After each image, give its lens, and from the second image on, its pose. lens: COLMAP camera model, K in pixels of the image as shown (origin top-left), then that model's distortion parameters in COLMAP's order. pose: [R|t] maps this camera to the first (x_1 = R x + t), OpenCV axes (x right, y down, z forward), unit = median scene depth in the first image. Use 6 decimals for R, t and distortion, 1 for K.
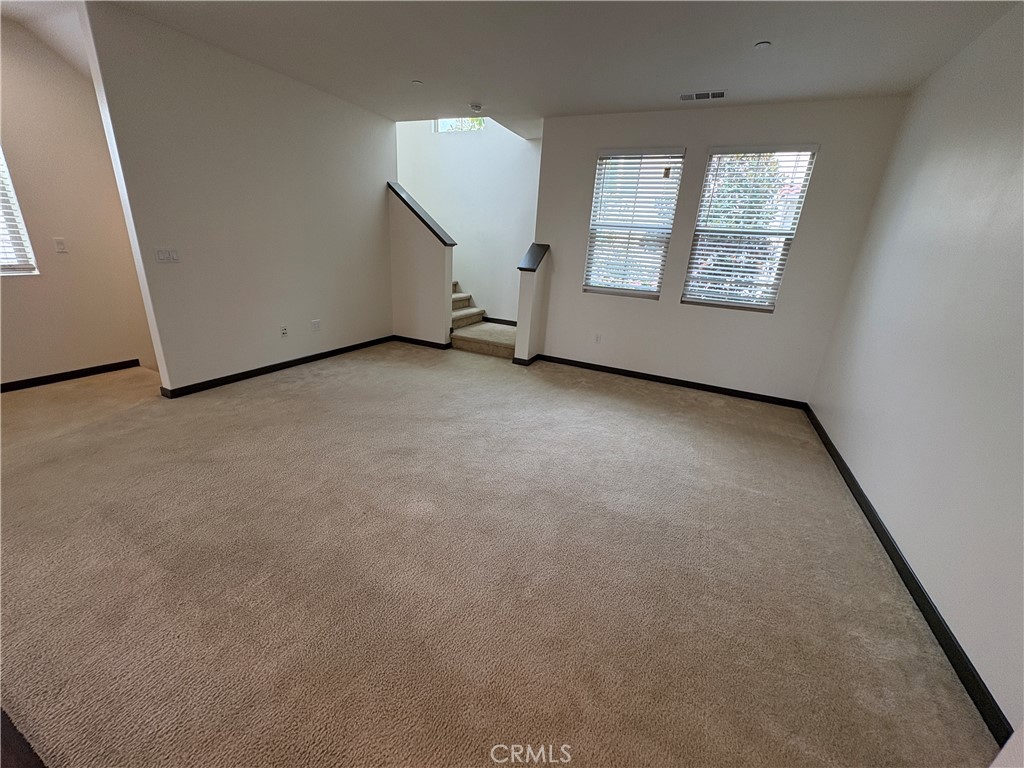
lens RADIAL K [[416.3, 0, 511.0], [0, 416.3, 385.9], [0, 0, 1]] dist [0.000496, 0.000135]
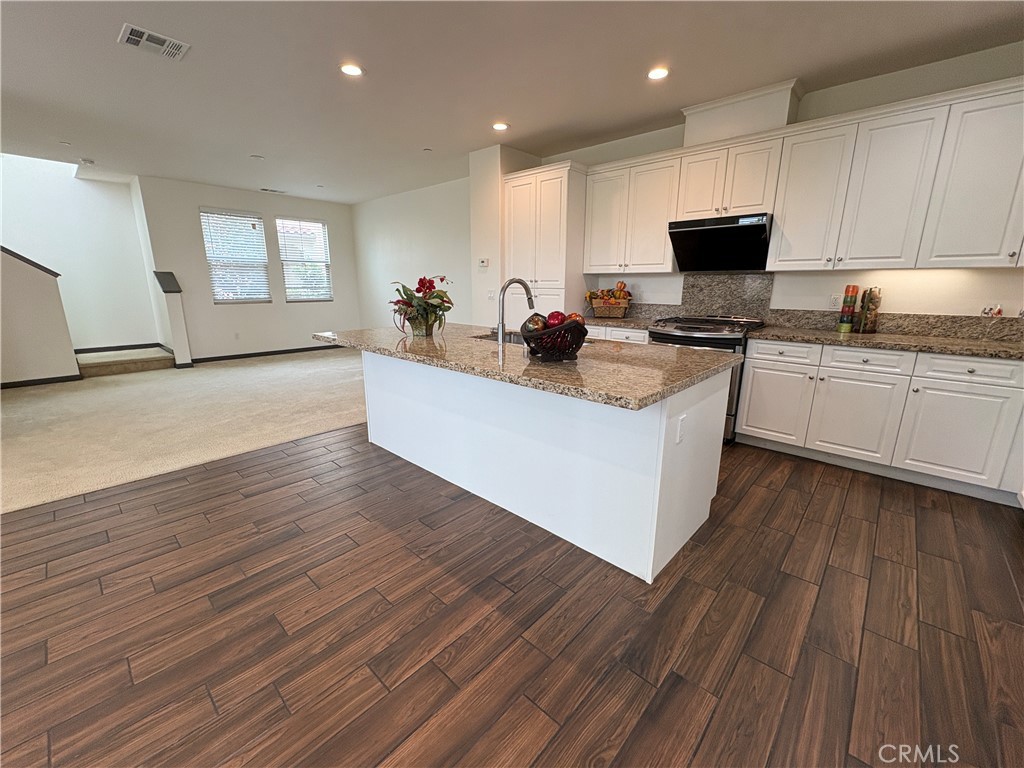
lens RADIAL K [[416.3, 0, 510.6], [0, 416.3, 381.7], [0, 0, 1]] dist [0.000496, 0.000135]
pose [[0.291739, -0.284763, 0.913126, -0.935090], [0.324154, 0.927597, 0.185710, 0.075328], [-0.899896, 0.241815, 0.362923, -0.339581]]
